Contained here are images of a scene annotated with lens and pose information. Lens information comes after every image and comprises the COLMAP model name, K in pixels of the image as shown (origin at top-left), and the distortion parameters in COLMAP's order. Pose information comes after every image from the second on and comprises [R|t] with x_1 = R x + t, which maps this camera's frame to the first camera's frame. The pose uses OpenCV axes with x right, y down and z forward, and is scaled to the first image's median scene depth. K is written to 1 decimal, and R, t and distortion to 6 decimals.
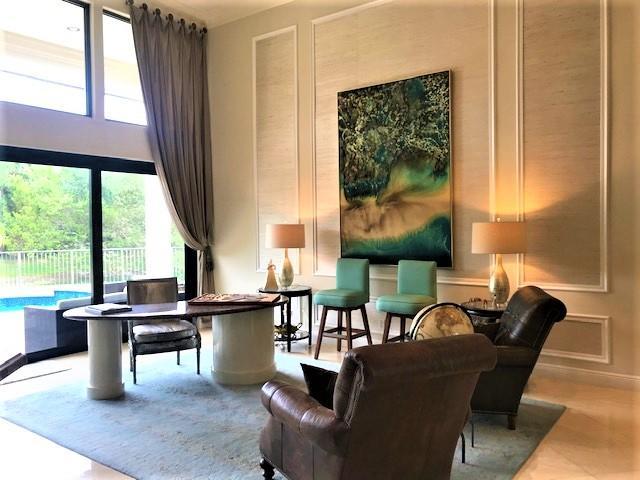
lens RADIAL K [[526.0, 0, 320.0], [0, 526.0, 236.3], [0, 0, 1]] dist [0.013299, -0.011021]
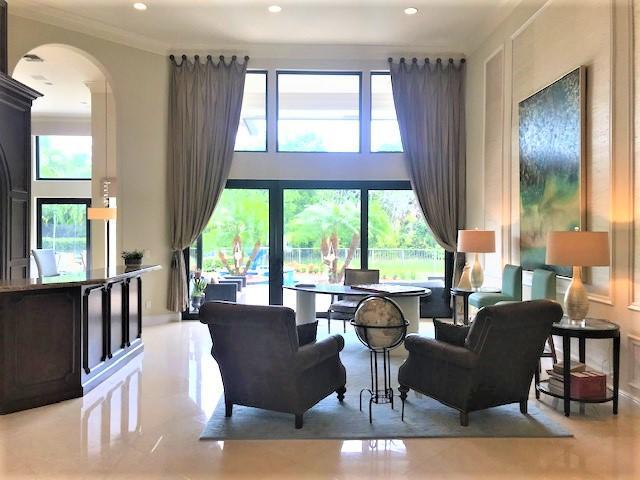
lens RADIAL K [[526.0, 0, 318.0], [0, 526.0, 240.4], [0, 0, 1]] dist [0.013299, -0.011021]
pose [[0.614229, 0.024888, -0.788735, 0.592463], [-0.024136, 0.999627, 0.012747, -0.009167], [0.788758, 0.011207, 0.614601, 0.062118]]
